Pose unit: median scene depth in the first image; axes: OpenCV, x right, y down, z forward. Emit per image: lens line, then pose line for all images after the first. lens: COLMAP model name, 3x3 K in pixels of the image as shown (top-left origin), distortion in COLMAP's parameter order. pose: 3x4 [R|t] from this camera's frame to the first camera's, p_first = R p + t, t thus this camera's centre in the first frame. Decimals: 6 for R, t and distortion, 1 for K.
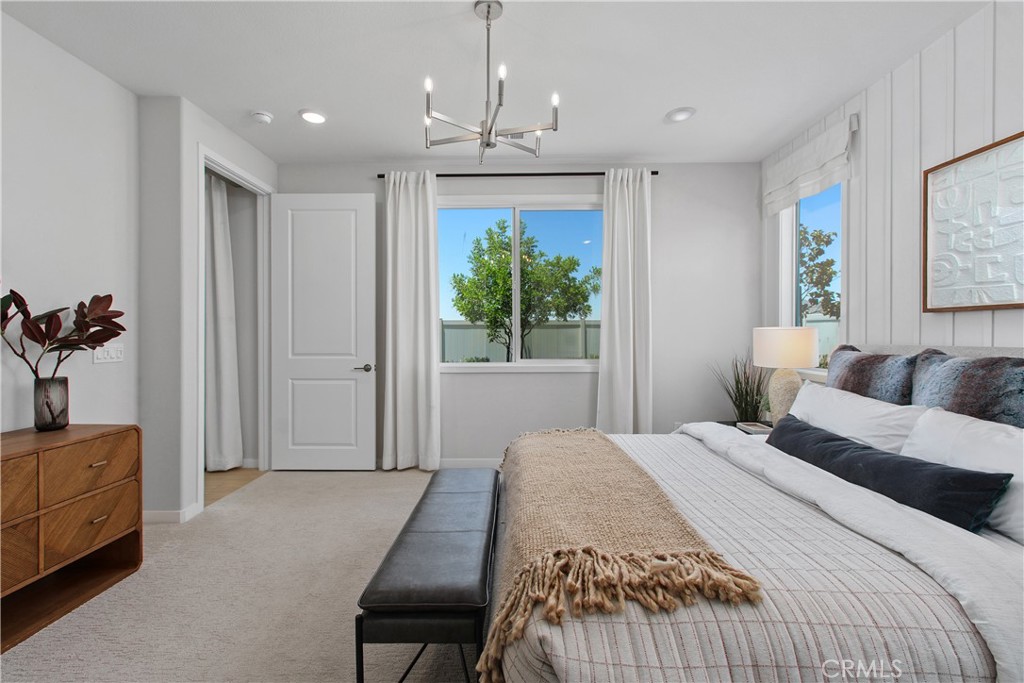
lens RADIAL K [[477.6, 0, 512.5], [0, 477.6, 338.9], [0, 0, 1]] dist [0.002416, 0.000098]
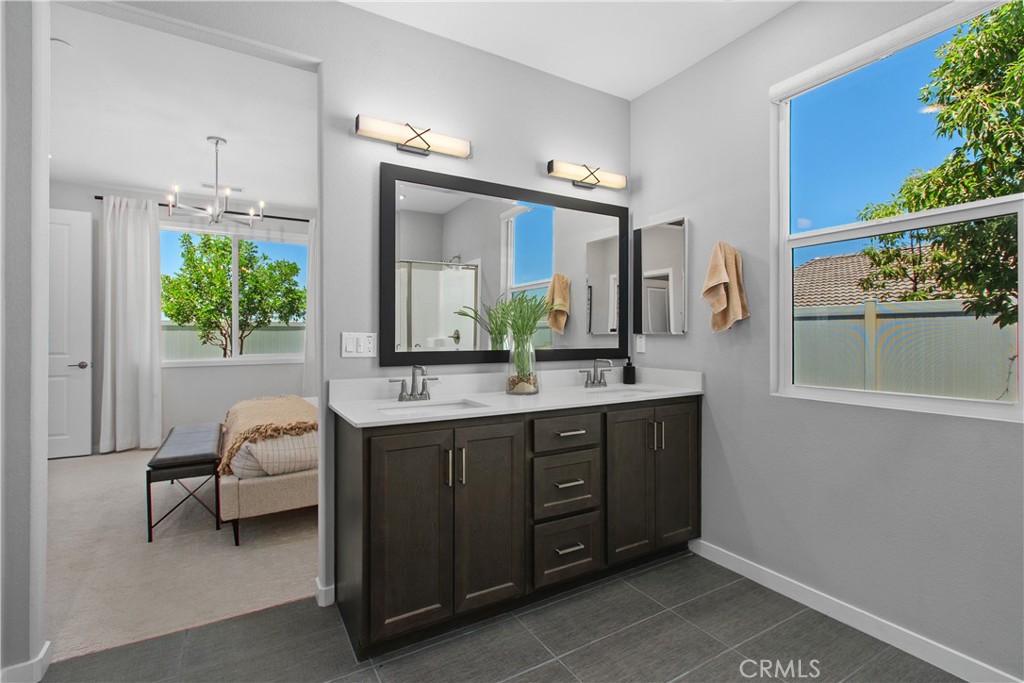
lens RADIAL K [[477.6, 0, 518.9], [0, 477.6, 333.9], [0, 0, 1]] dist [0.002416, 0.000098]
pose [[0.854858, 0.003418, 0.518850, -0.007333], [0.003916, 0.999907, -0.013039, 0.005467], [-0.518847, 0.013178, 0.854766, -0.499928]]
